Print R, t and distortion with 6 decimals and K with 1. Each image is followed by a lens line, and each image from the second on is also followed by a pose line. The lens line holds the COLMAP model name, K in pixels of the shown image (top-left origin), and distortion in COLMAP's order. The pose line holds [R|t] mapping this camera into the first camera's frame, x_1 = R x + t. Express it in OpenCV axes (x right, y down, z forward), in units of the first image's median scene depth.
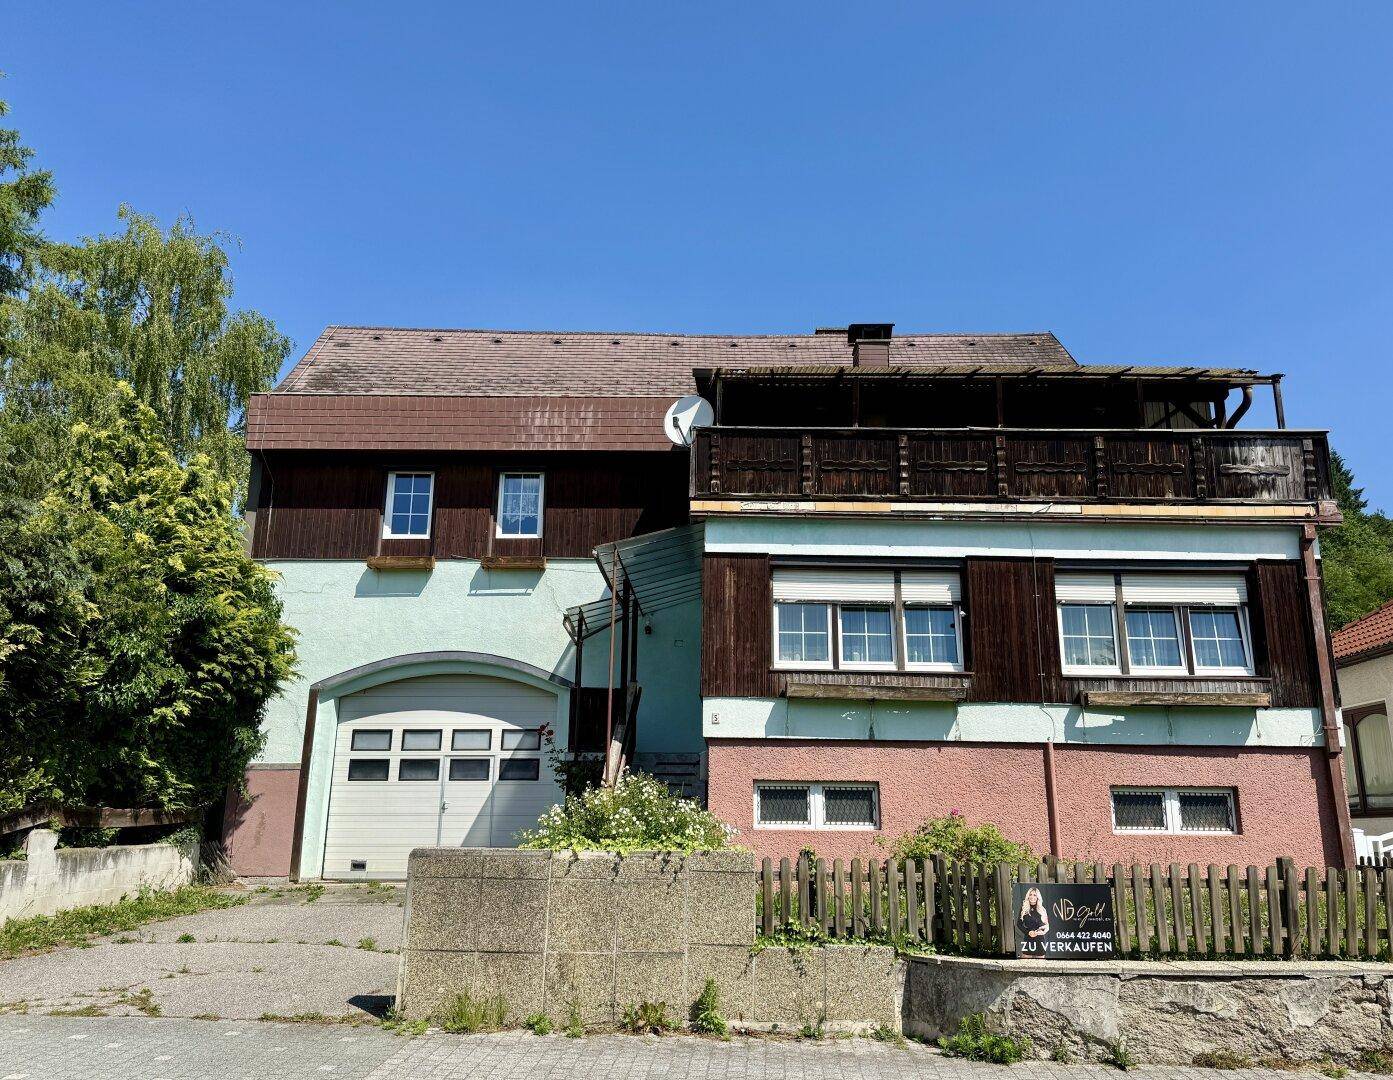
lens RADIAL K [[1082.2, 0, 702.5], [0, 1082.2, 548.7], [0, 0, 1]] dist [0.099719, -0.014409]
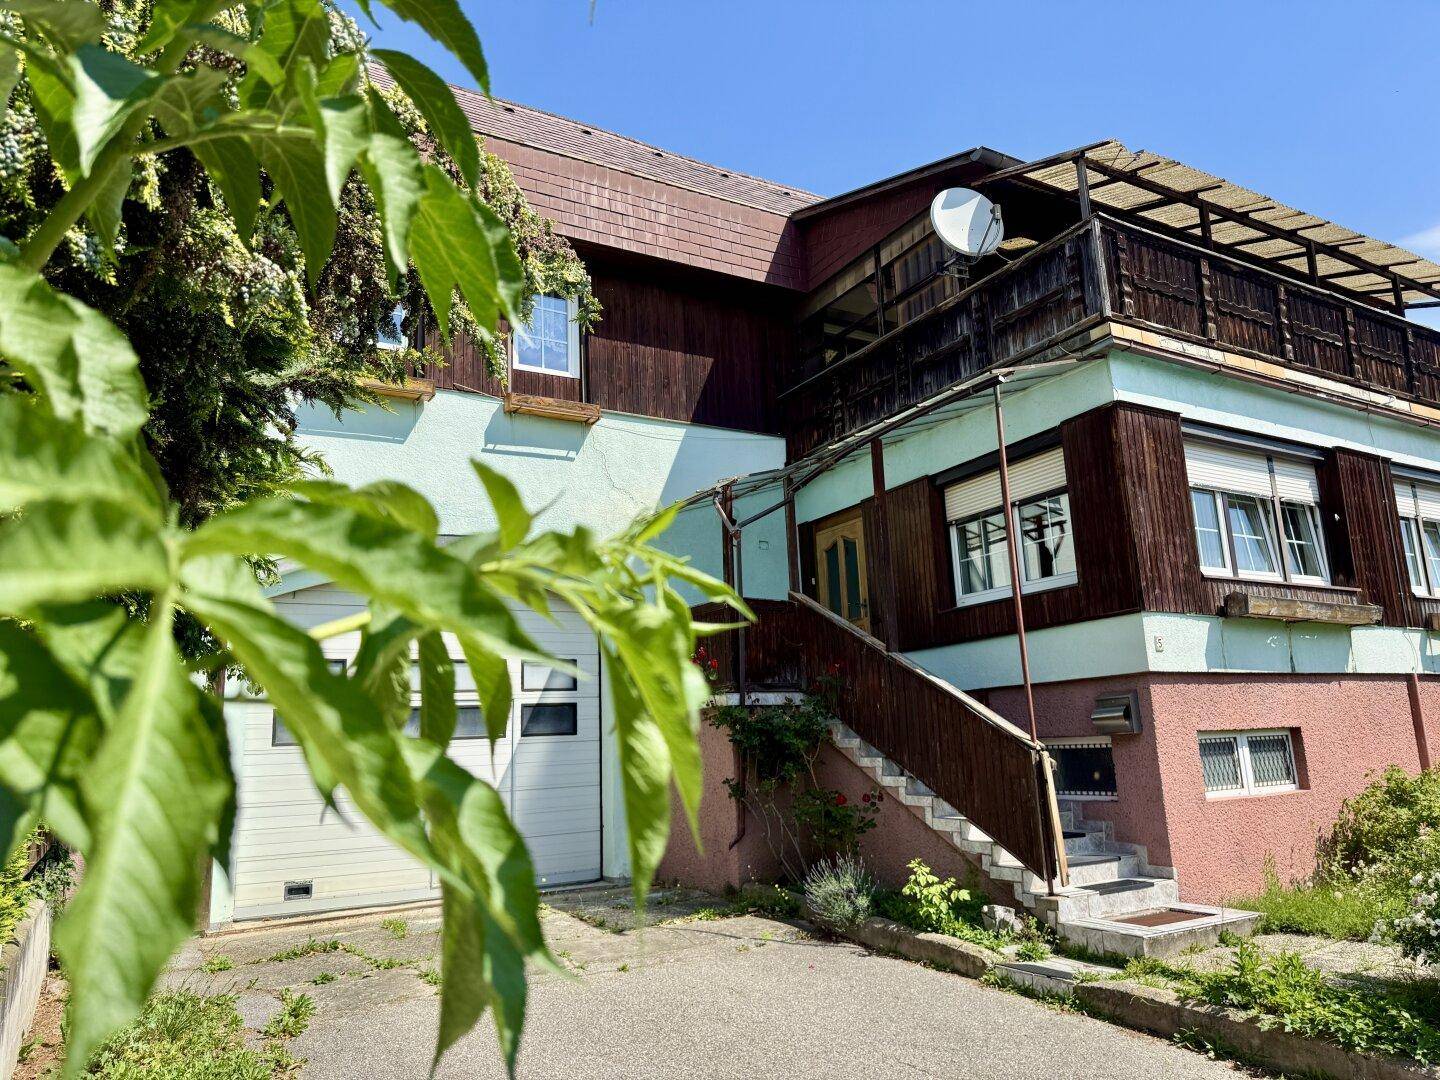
lens RADIAL K [[998.4, 0, 712.8], [0, 998.4, 543.0], [0, 0, 1]] dist [0.057958, -0.022384]
pose [[0.860658, 0.056135, 0.506079, -0.480382], [-0.080316, 0.996429, 0.026062, 0.086234], [-0.502809, -0.063076, 0.862093, 0.519201]]
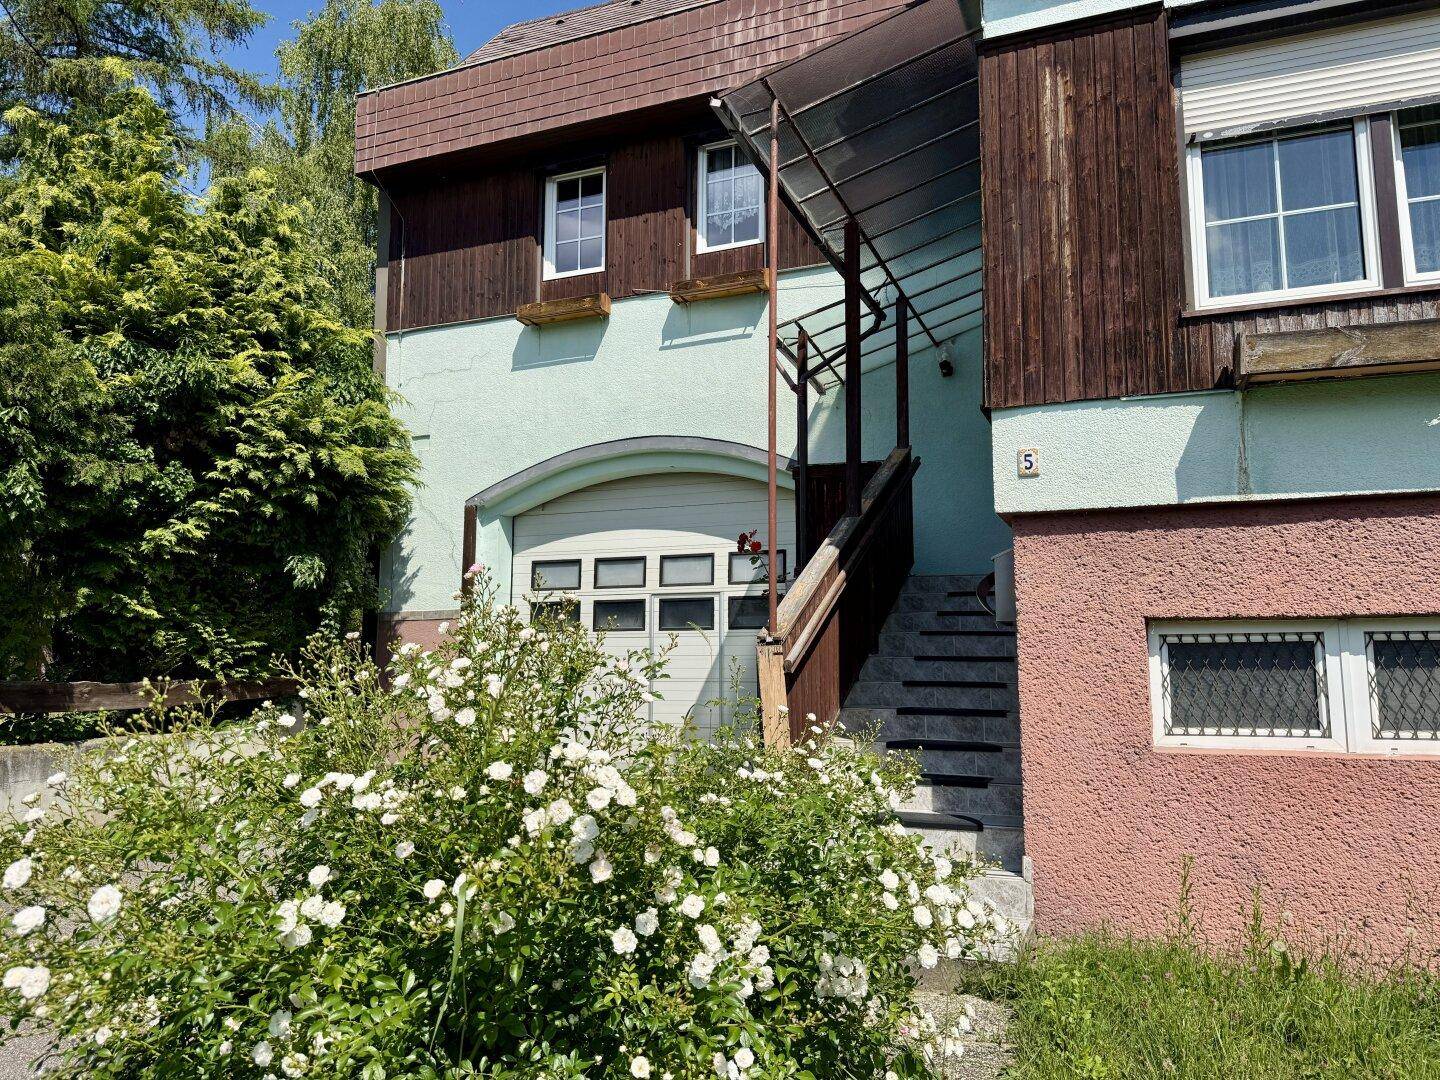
lens RADIAL K [[998.4, 0, 733.2], [0, 998.4, 550.1], [0, 0, 1]] dist [0.057958, -0.022384]
pose [[0.933595, -0.051229, -0.354650, 0.033539], [0.097842, 0.988562, 0.114766, 0.118225], [0.344714, -0.141844, 0.927929, 0.551517]]
